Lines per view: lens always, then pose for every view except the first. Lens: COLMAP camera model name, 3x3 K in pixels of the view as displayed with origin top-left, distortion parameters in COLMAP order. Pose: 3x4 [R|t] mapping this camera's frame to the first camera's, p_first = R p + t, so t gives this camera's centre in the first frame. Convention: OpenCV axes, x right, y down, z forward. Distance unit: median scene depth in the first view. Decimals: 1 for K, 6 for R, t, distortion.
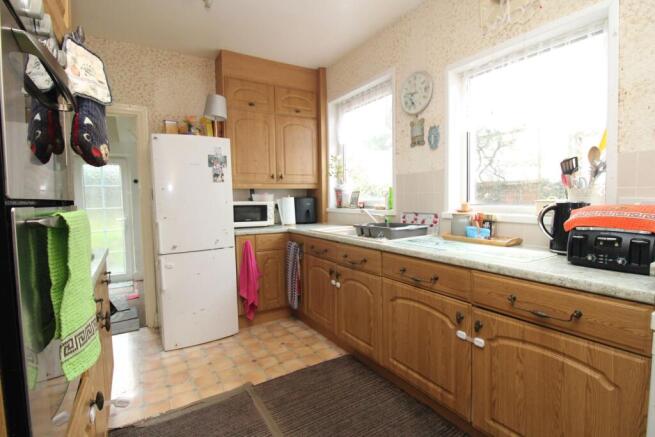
lens RADIAL K [[306.3, 0, 339.6], [0, 306.3, 217.0], [0, 0, 1]] dist [-0.003034, -0.001169]
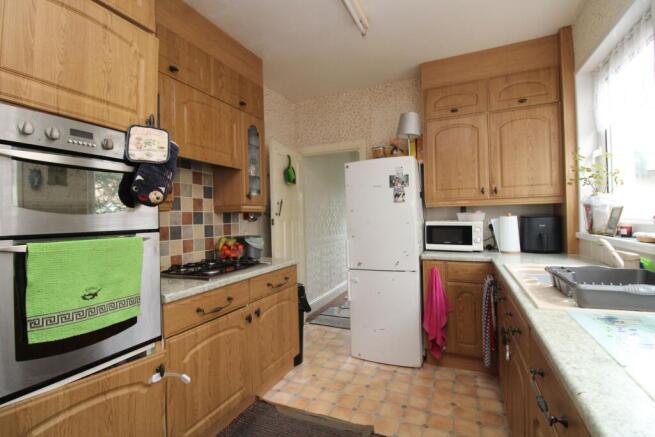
lens RADIAL K [[306.3, 0, 339.6], [0, 306.3, 217.0], [0, 0, 1]] dist [-0.003034, -0.001169]
pose [[0.564190, 0.006293, -0.825621, 0.269217], [-0.039861, 0.999013, -0.019625, -0.036590], [0.824682, 0.043982, 0.563883, 0.269001]]
